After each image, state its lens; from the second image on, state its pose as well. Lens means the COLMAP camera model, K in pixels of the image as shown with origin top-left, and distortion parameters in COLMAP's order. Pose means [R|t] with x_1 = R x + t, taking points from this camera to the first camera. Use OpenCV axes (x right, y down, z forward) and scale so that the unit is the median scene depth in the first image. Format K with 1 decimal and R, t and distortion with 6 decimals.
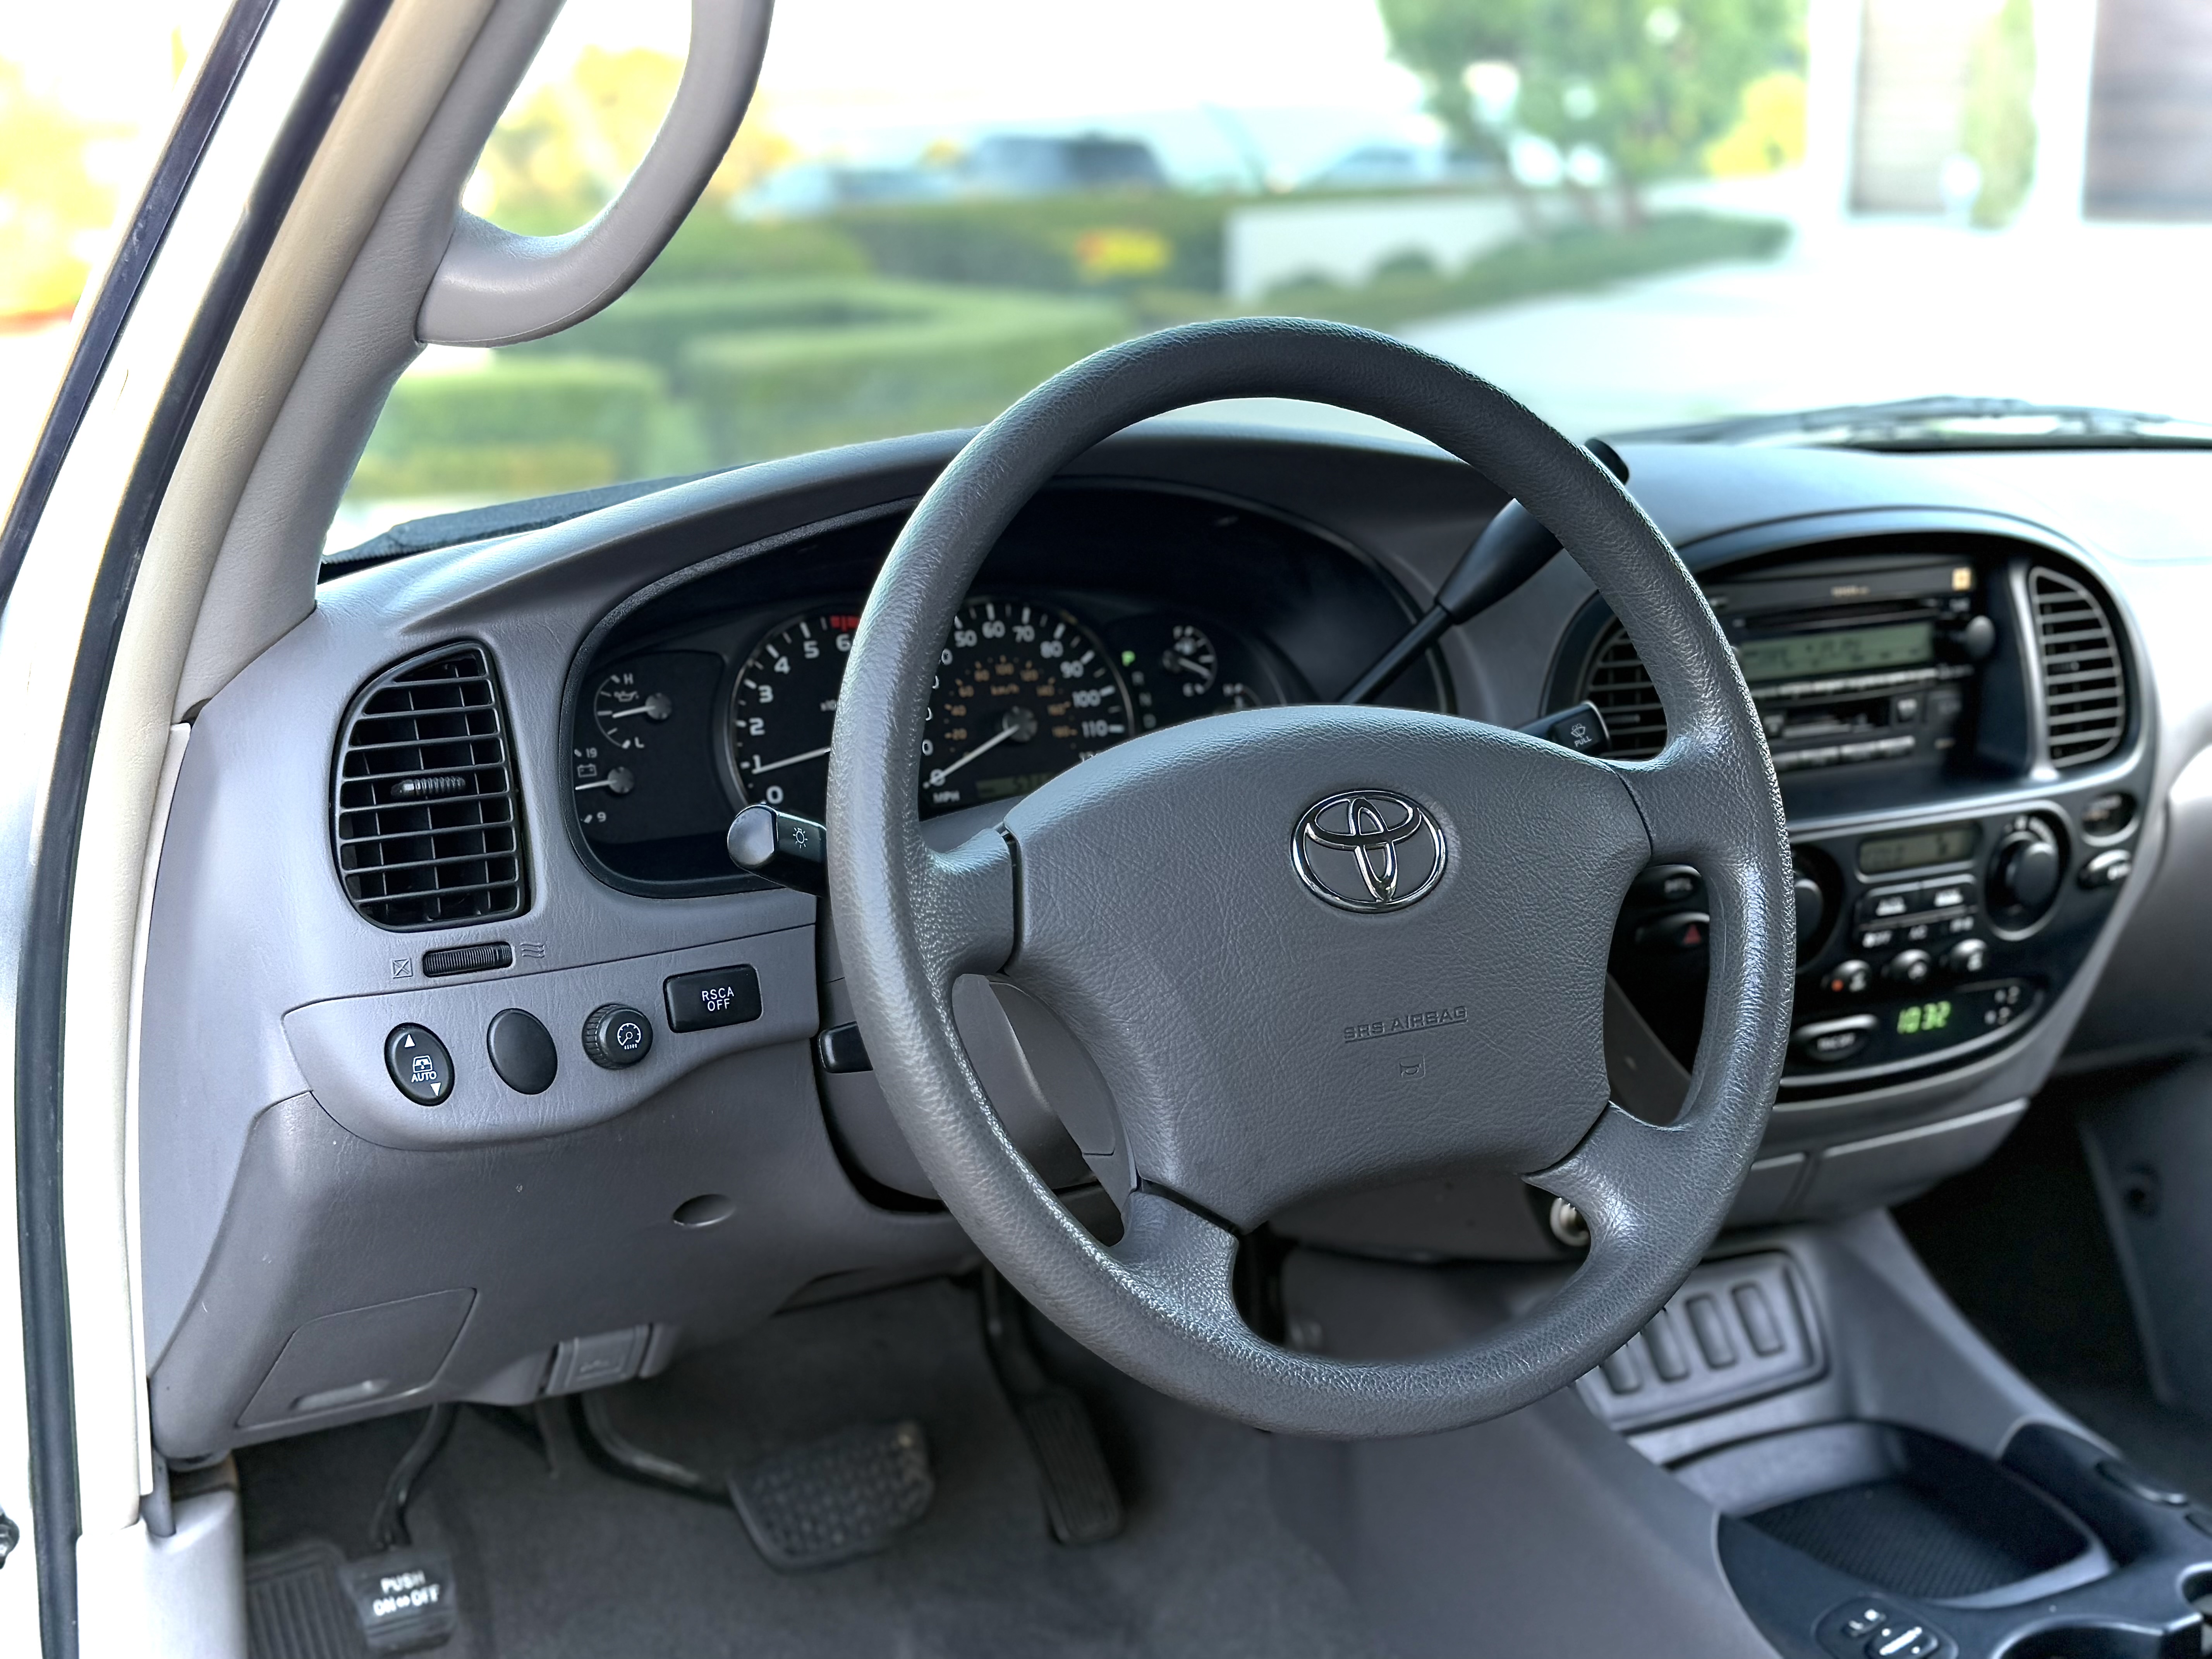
lens RADIAL K [[2643.4, 0, 1106.1], [0, 2643.4, 829.9], [0, 0, 1]] dist [0.035922, 0.000000]
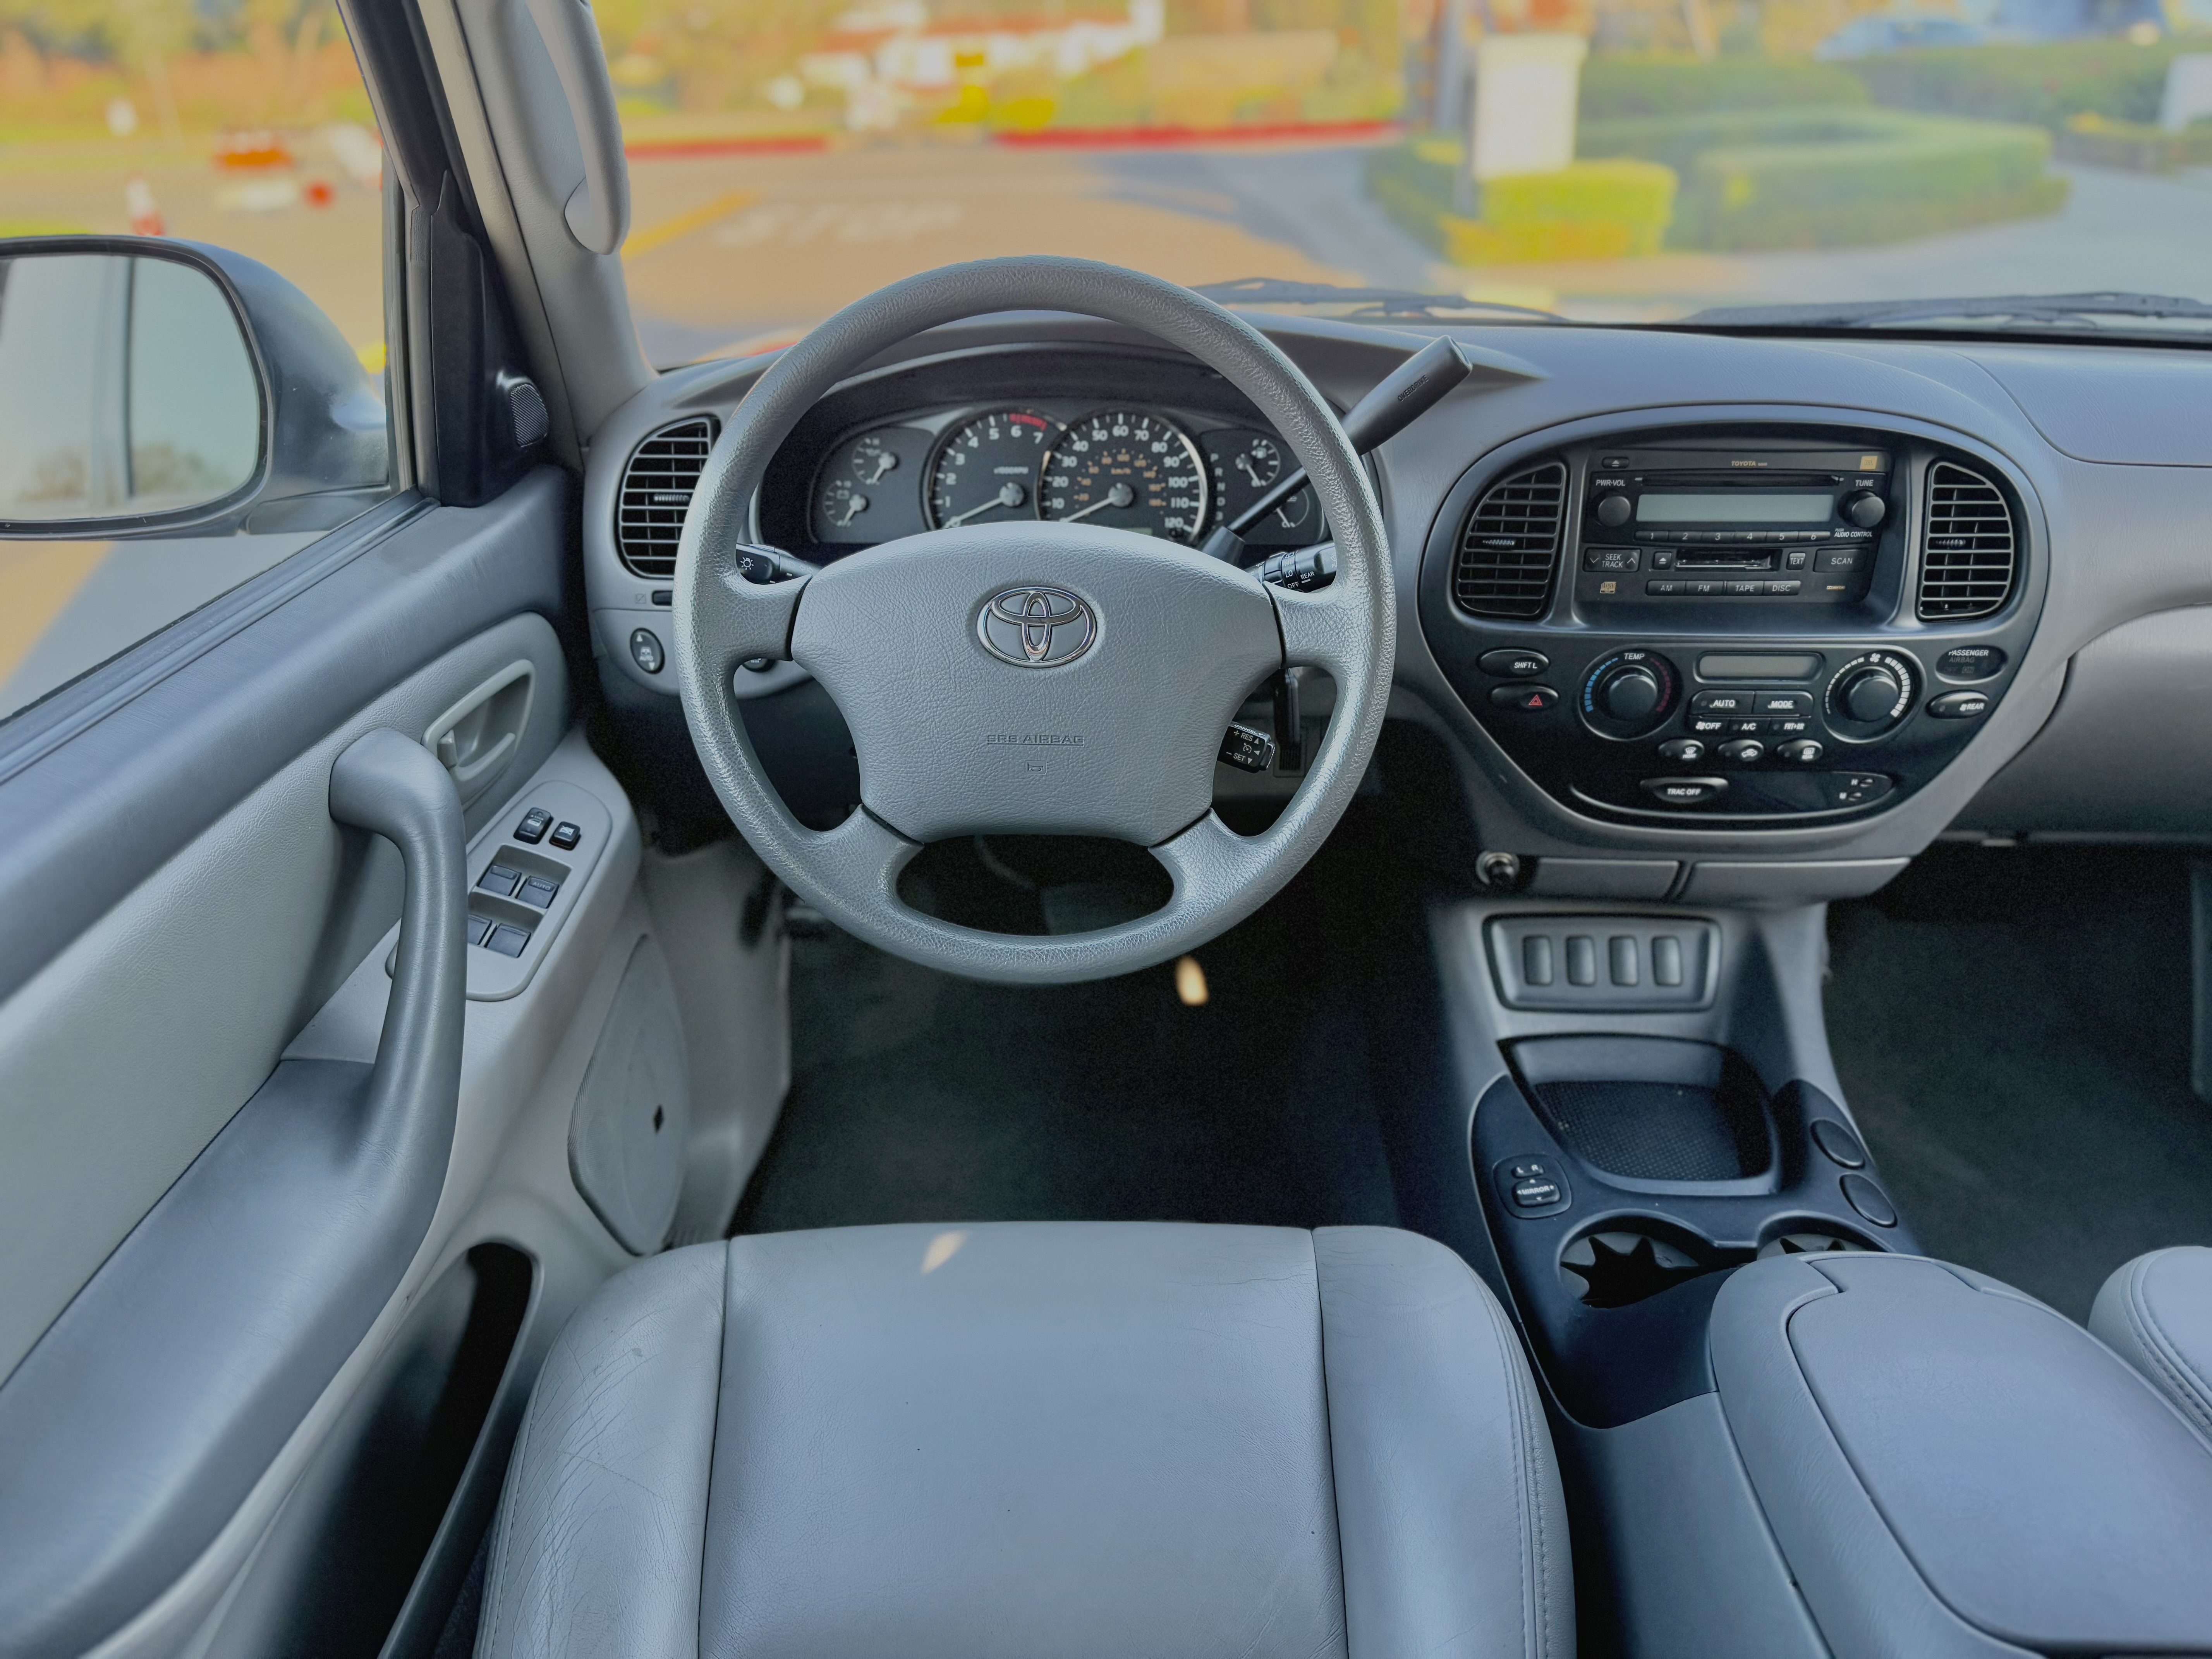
lens RADIAL K [[1555.3, 0, 1101.7], [0, 1555.3, 831.8], [0, 0, 1]] dist [0.031181, -0.024111]
pose [[0.867017, 0.221125, -0.446526, 0.394131], [-0.112816, 0.959981, 0.256339, -0.078720], [0.485340, -0.171875, 0.857266, 0.145067]]
